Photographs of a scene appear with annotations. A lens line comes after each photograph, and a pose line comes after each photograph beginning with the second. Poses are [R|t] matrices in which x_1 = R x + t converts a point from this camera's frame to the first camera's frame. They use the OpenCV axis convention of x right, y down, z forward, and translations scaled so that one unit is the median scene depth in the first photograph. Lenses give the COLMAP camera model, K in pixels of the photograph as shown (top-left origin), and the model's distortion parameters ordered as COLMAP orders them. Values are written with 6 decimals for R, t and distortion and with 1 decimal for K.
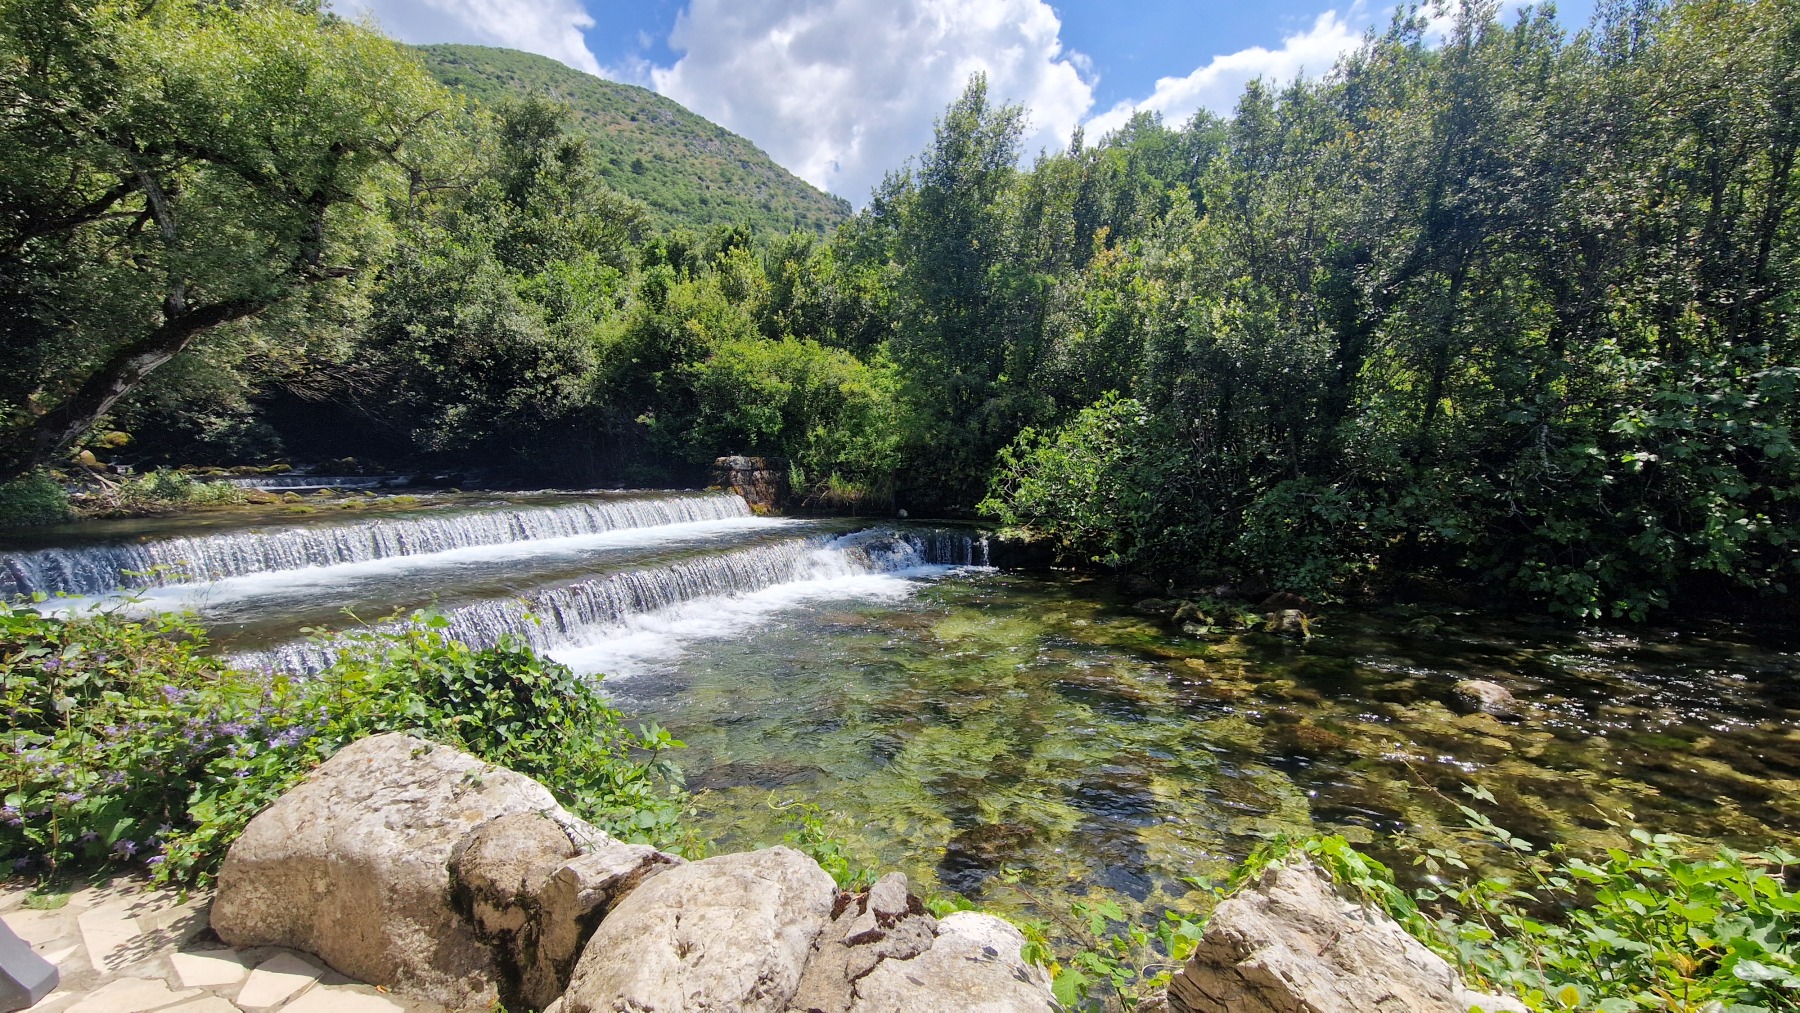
lens RADIAL K [[720.0, 0, 893.9], [0, 720.0, 517.4], [0, 0, 1]] dist [-0.001736, 0.000317]
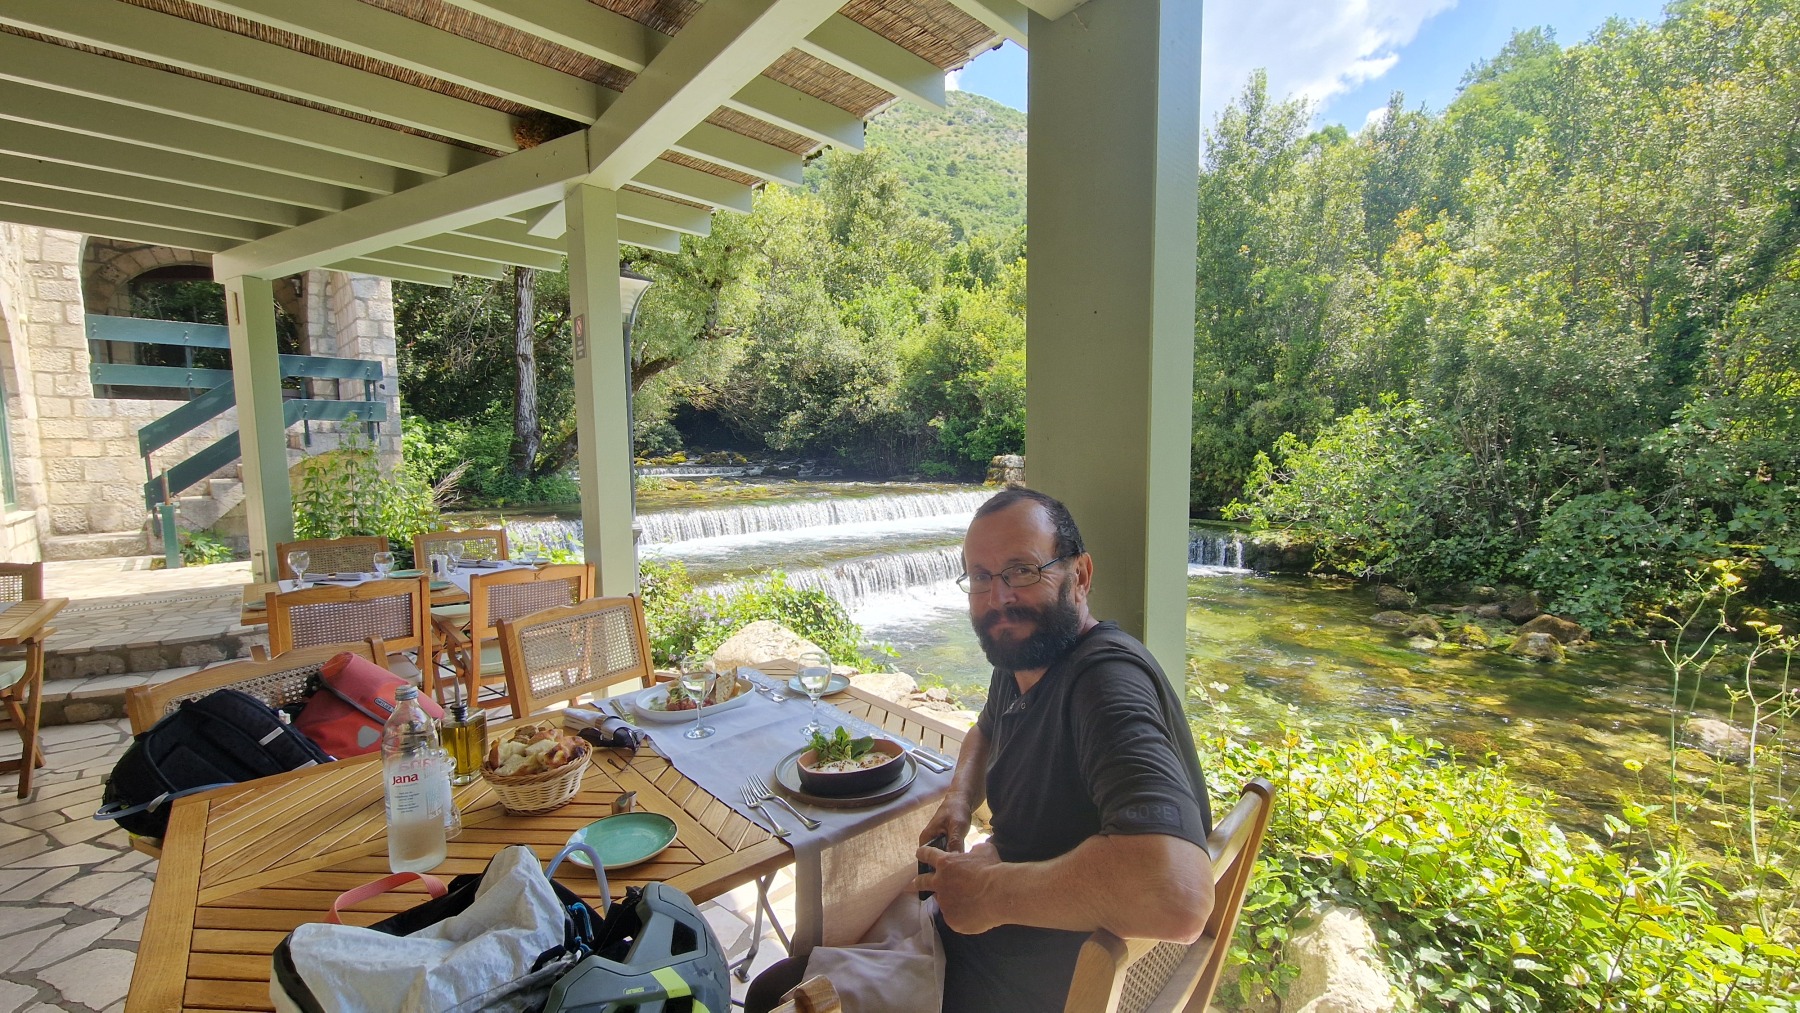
lens RADIAL K [[720.0, 0, 904.8], [0, 720.0, 510.3], [0, 0, 1]] dist [-0.001736, 0.000317]
pose [[0.923663, 0.034622, -0.381640, 0.077293], [-0.031667, 0.999400, 0.014023, -0.013412], [0.381896, -0.000867, 0.924205, -0.127831]]
